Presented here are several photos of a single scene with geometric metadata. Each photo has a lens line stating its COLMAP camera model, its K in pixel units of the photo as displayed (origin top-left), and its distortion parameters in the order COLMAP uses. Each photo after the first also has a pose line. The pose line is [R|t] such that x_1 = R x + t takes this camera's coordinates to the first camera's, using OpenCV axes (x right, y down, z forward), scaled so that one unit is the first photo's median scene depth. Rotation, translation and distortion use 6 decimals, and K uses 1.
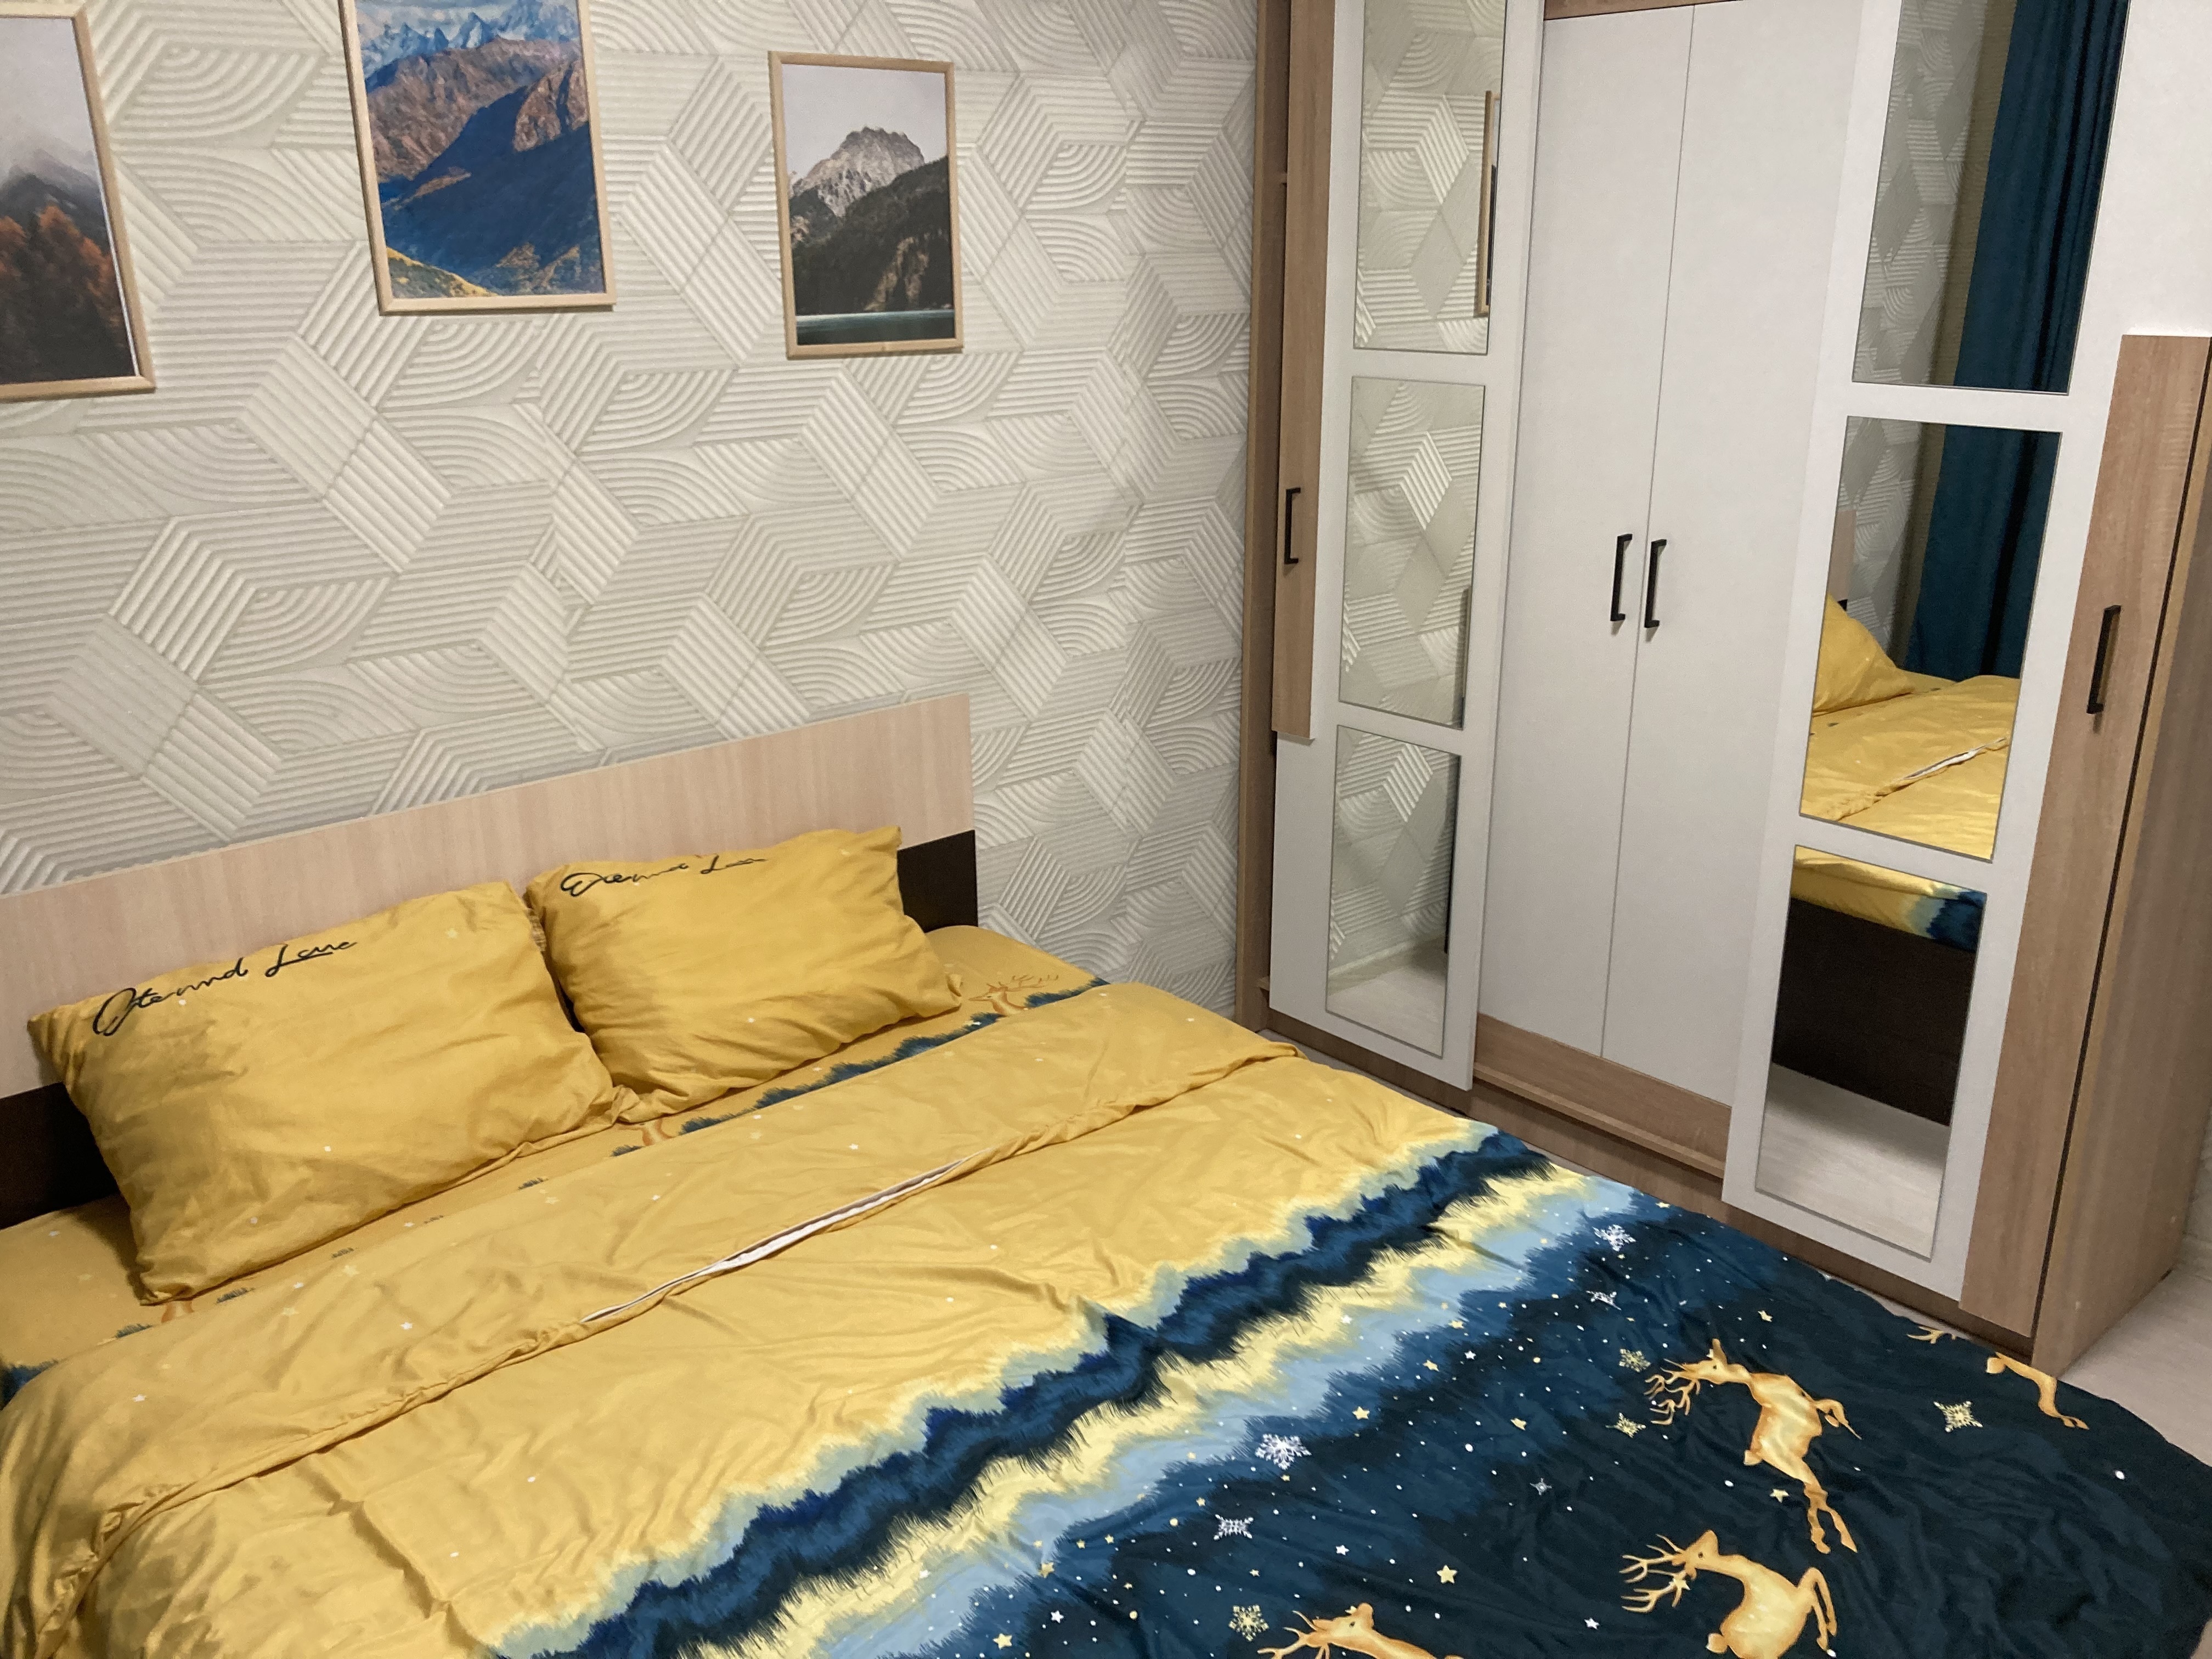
lens RADIAL K [[1816.7, 0, 1100.4], [0, 1816.7, 832.0], [0, 0, 1]] dist [0.038744, -0.034617]
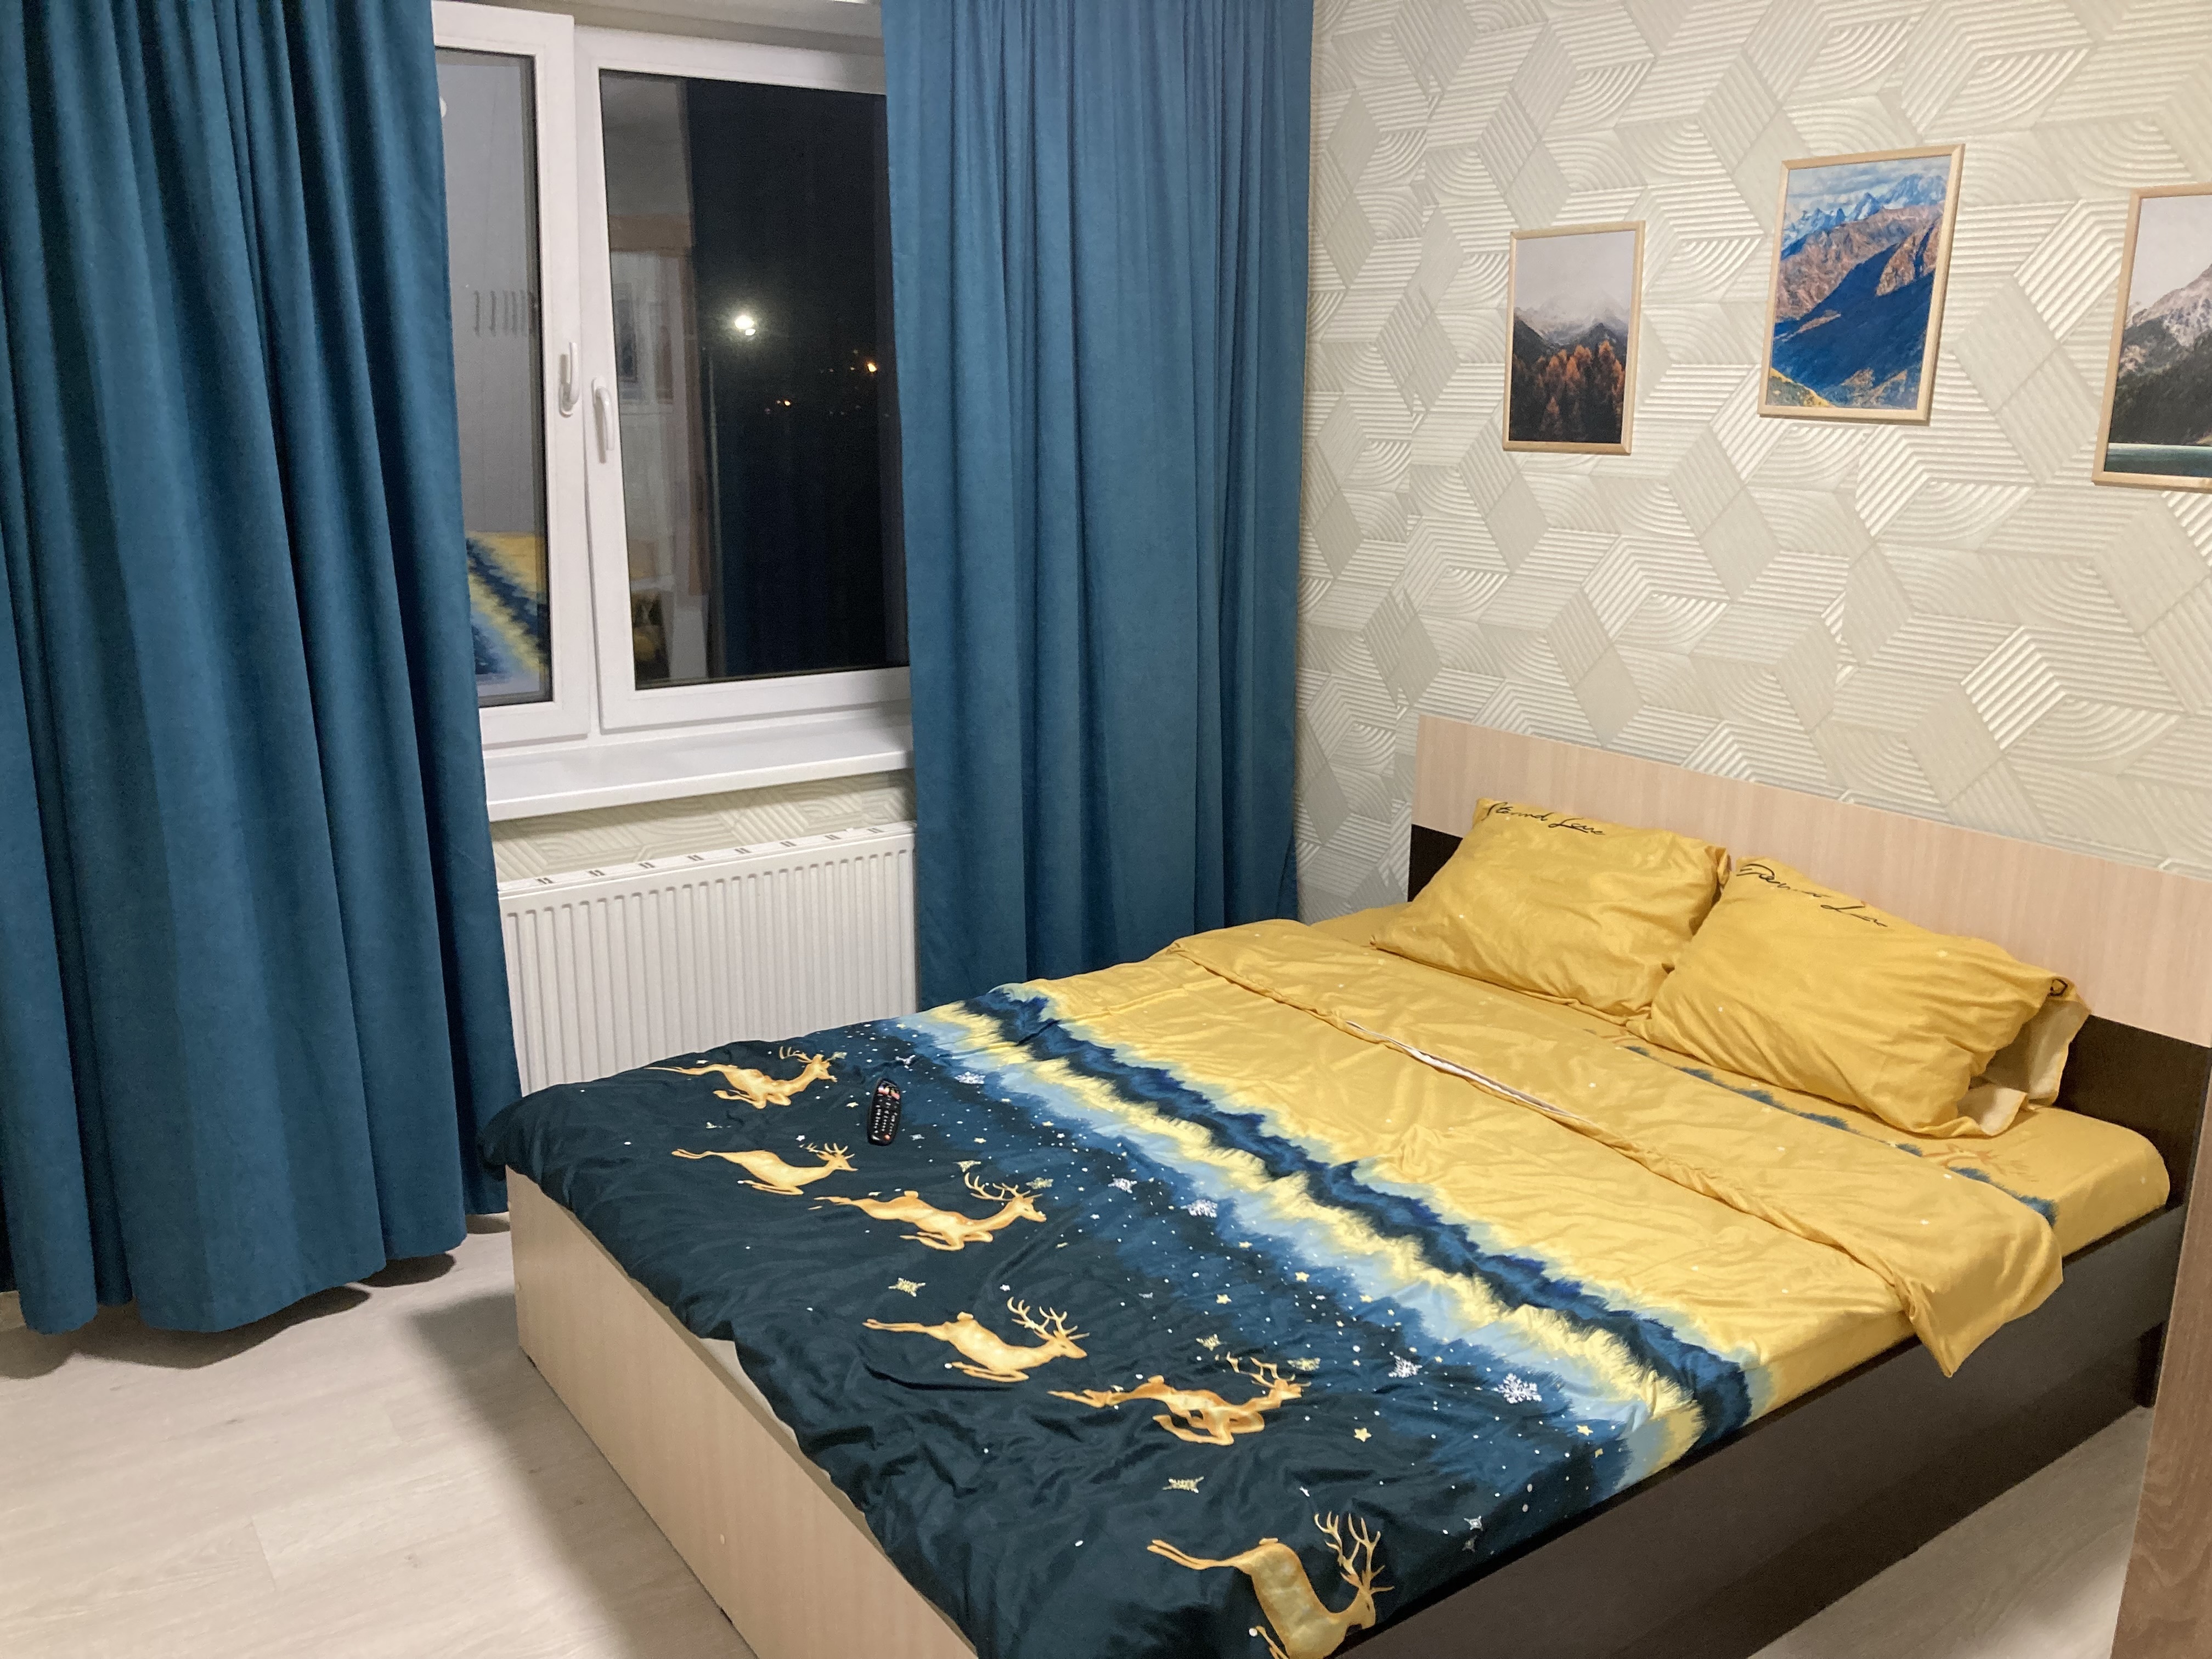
lens RADIAL K [[1816.7, 0, 1089.7], [0, 1816.7, 826.1], [0, 0, 1]] dist [0.038744, -0.034617]
pose [[-0.111404, 0.251067, -0.961538, 1.060155], [-0.326786, 0.904498, 0.274035, -0.215027], [0.938510, 0.344746, -0.018720, 0.655272]]
